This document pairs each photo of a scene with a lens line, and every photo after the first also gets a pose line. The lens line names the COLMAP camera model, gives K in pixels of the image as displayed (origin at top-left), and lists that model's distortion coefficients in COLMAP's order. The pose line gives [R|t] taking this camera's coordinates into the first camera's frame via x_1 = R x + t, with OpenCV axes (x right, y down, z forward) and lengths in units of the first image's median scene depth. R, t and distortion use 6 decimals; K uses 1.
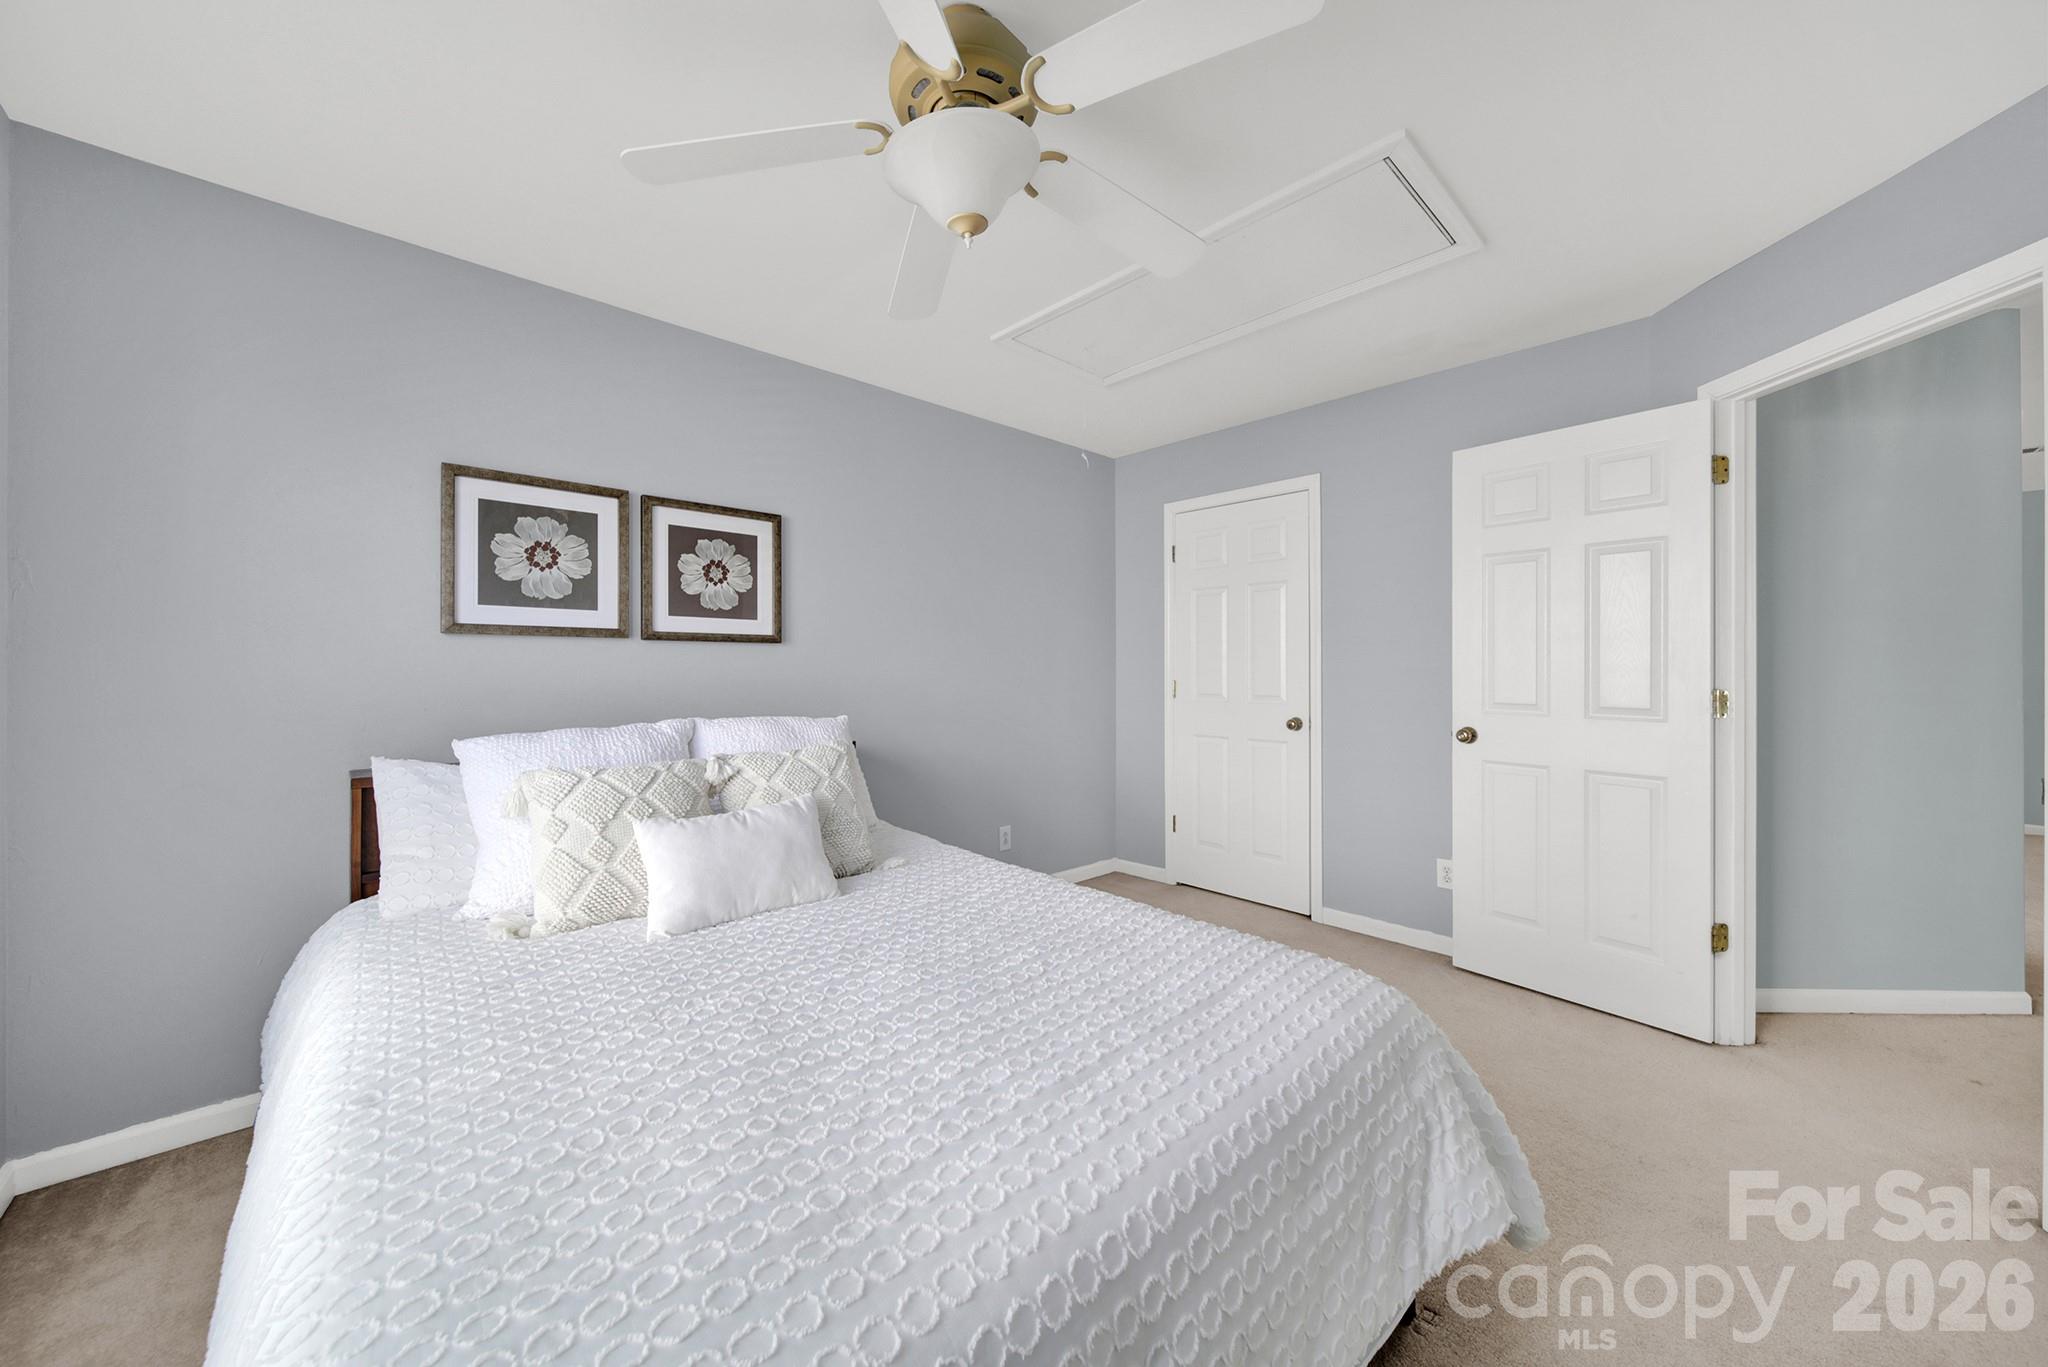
lens RADIAL K [[745.0, 0, 1019.2], [0, 745.0, 673.3], [0, 0, 1]] dist [-0.001793, -0.000153]
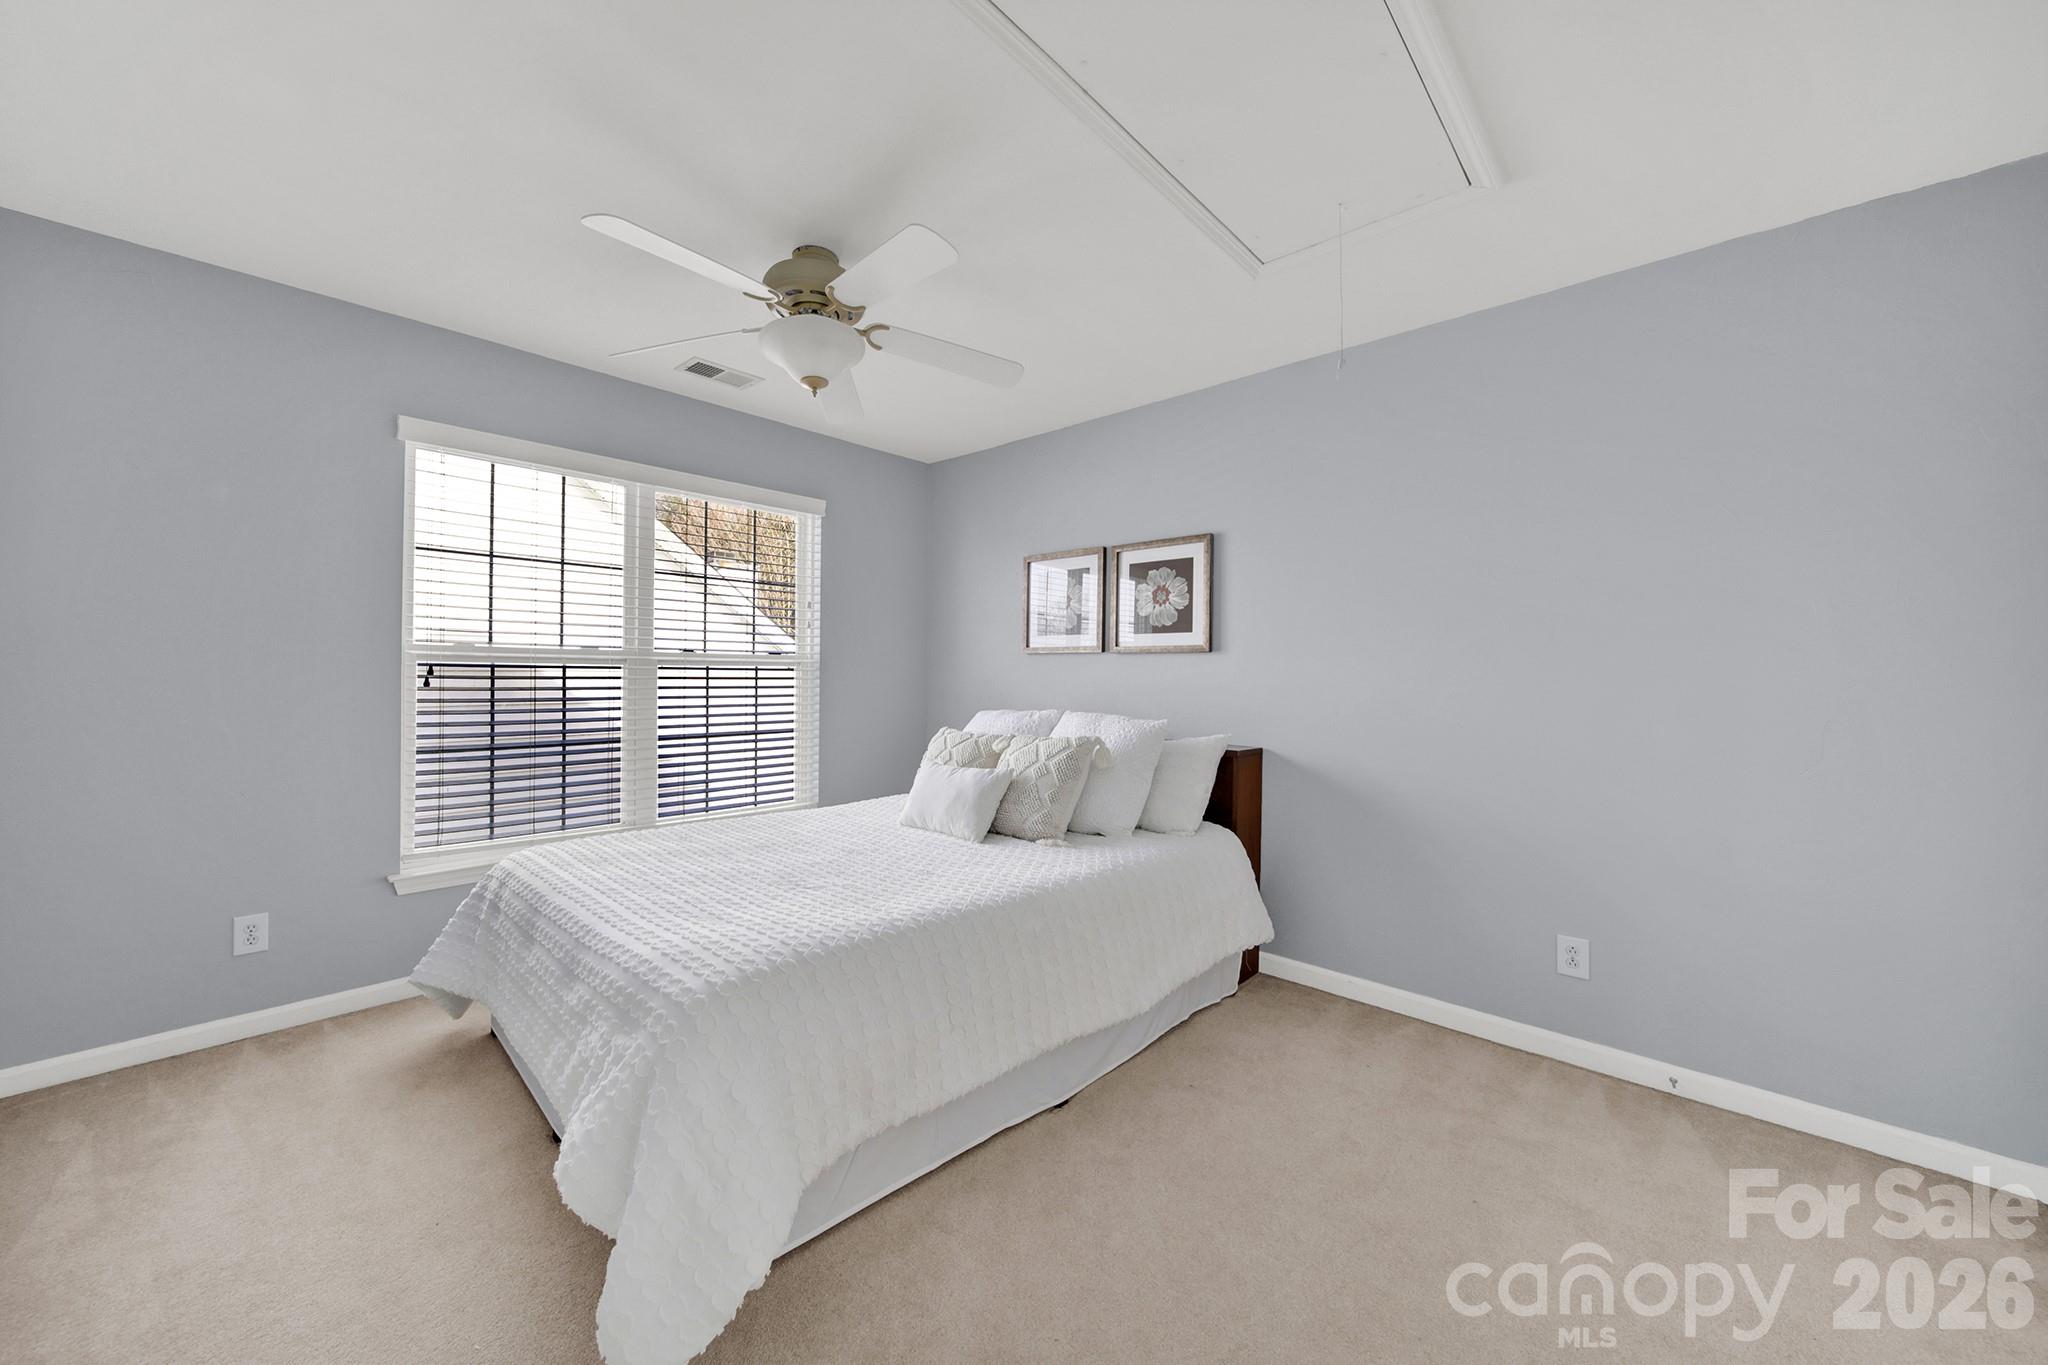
lens RADIAL K [[745.0, 0, 1019.2], [0, 745.0, 672.3], [0, 0, 1]] dist [-0.001793, -0.000153]
pose [[0.096912, -0.010891, -0.995233, 0.739886], [-0.027895, 0.999518, -0.013654, 0.010558], [0.994902, 0.029085, 0.096561, 0.645299]]
